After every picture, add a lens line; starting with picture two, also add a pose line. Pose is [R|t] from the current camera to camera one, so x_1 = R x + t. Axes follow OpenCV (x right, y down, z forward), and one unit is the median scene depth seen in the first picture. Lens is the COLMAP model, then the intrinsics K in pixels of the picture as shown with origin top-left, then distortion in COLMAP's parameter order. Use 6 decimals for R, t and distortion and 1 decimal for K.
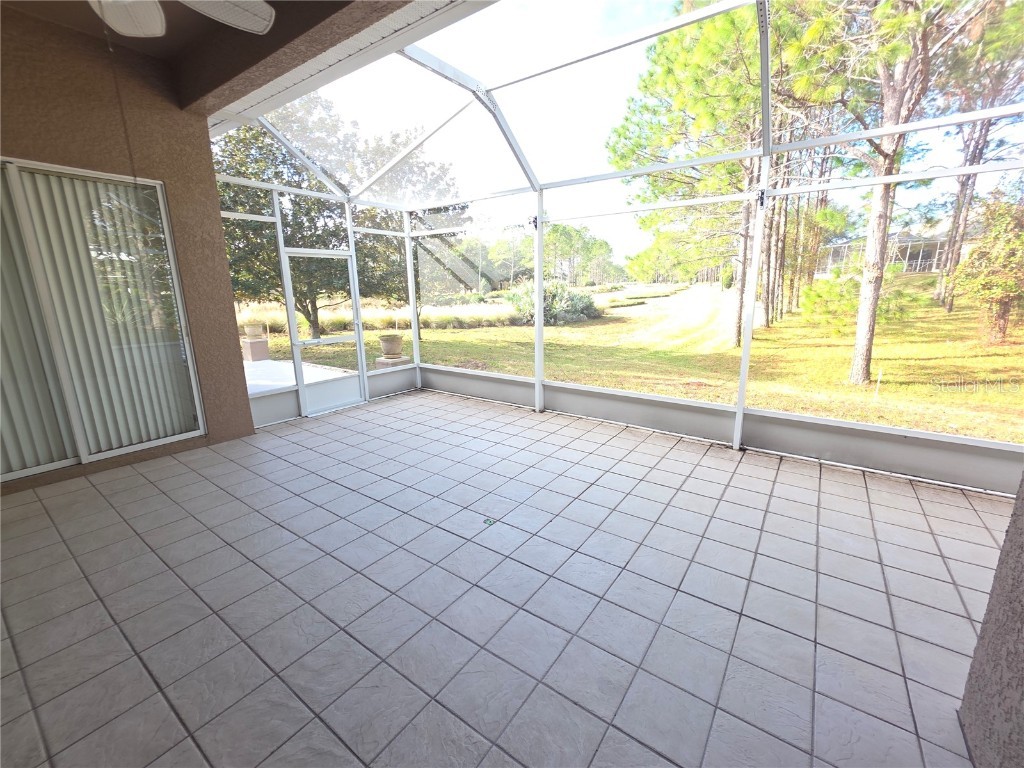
lens RADIAL K [[432.1, 0, 512.0], [0, 432.1, 384.0], [0, 0, 1]] dist [-0.002588, -0.000098]
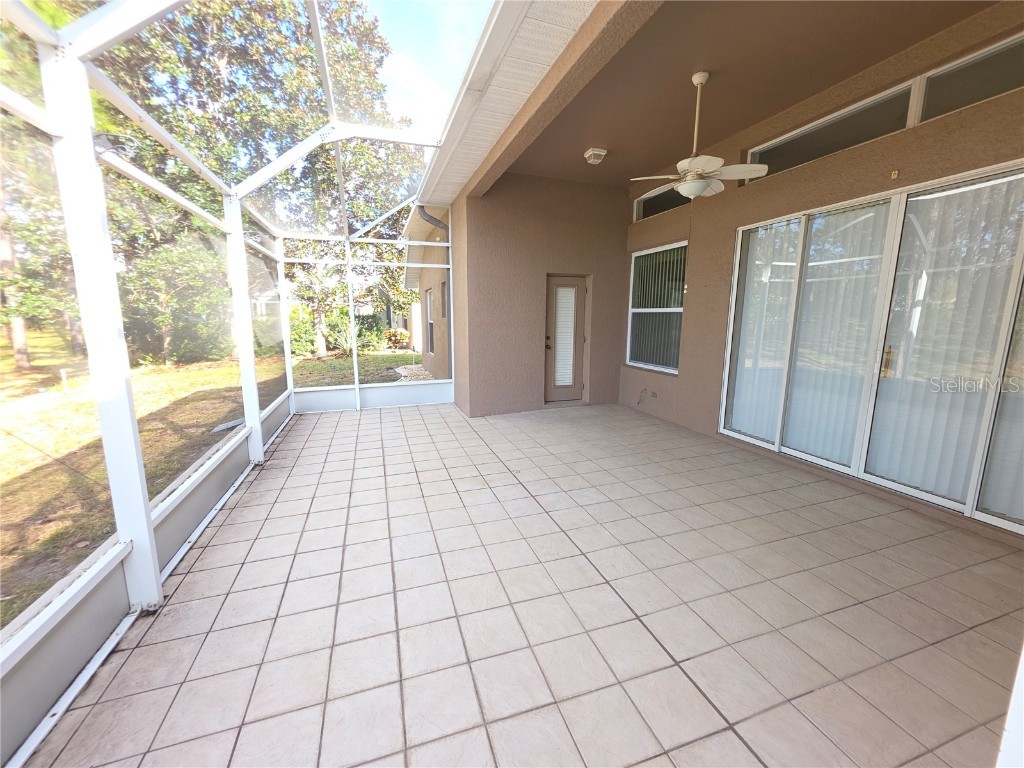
lens RADIAL K [[409.9, 0, 509.4], [0, 409.9, 383.8], [0, 0, 1]] dist [-0.000416, -0.000239]
pose [[-0.809991, -0.089937, 0.579504, -0.481900], [0.134473, 0.933356, 0.332811, -0.251637], [-0.570816, 0.347502, -0.743916, 1.155910]]
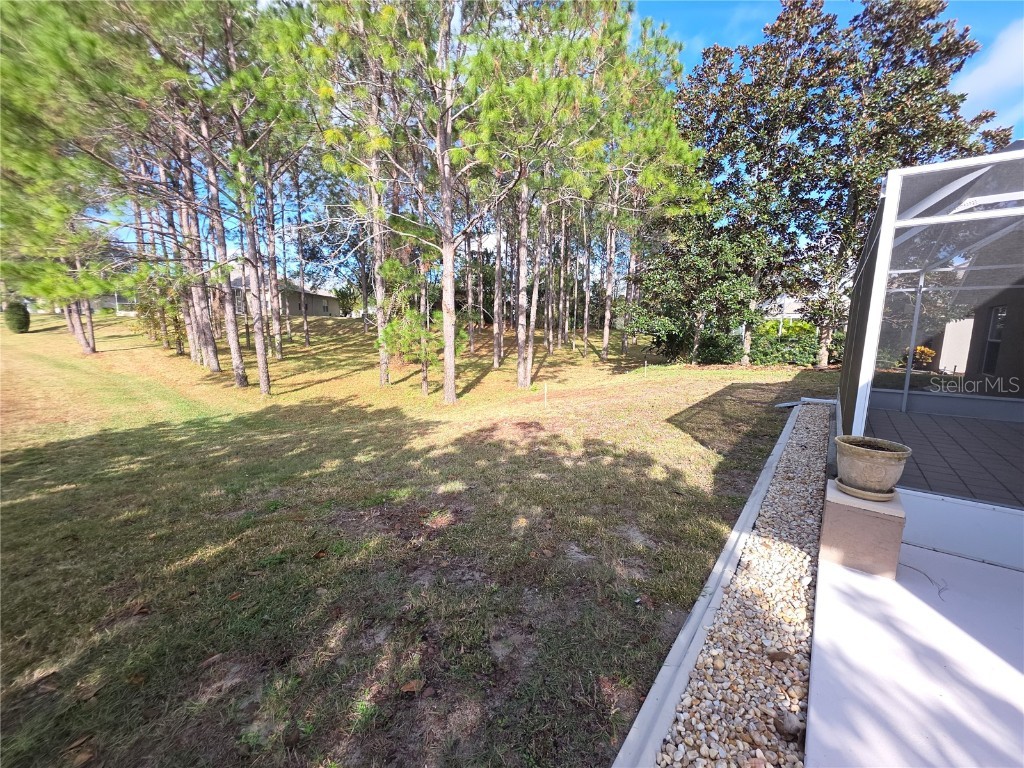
lens RADIAL K [[409.9, 0, 509.4], [0, 409.9, 383.8], [0, 0, 1]] dist [-0.000416, -0.000239]
pose [[0.045866, -0.130807, 0.990346, -0.972229], [0.208159, 0.970878, 0.118596, -0.409710], [-0.977019, 0.200710, 0.071759, 1.849498]]
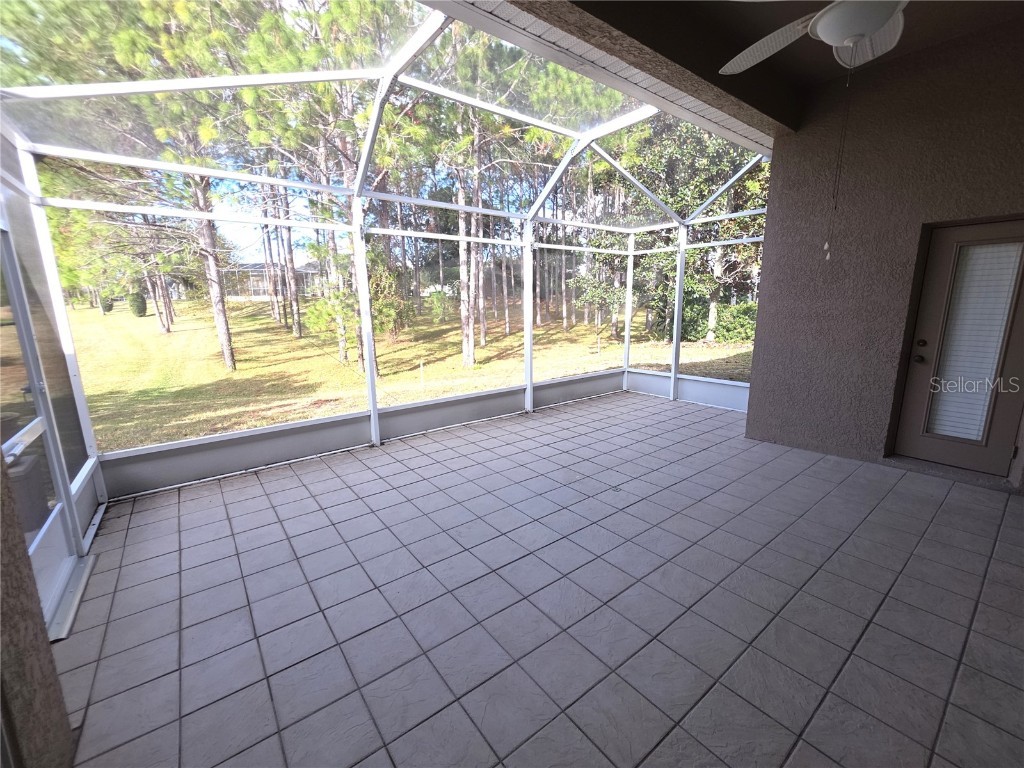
lens RADIAL K [[421.1, 0, 509.0], [0, 421.1, 387.5], [0, 0, 1]] dist [0.002599, 0.000074]
pose [[0.290603, -0.187675, 0.938258, -0.735366], [0.221429, 0.967149, 0.124871, -0.112586], [-0.930870, 0.171469, 0.322613, 0.503242]]
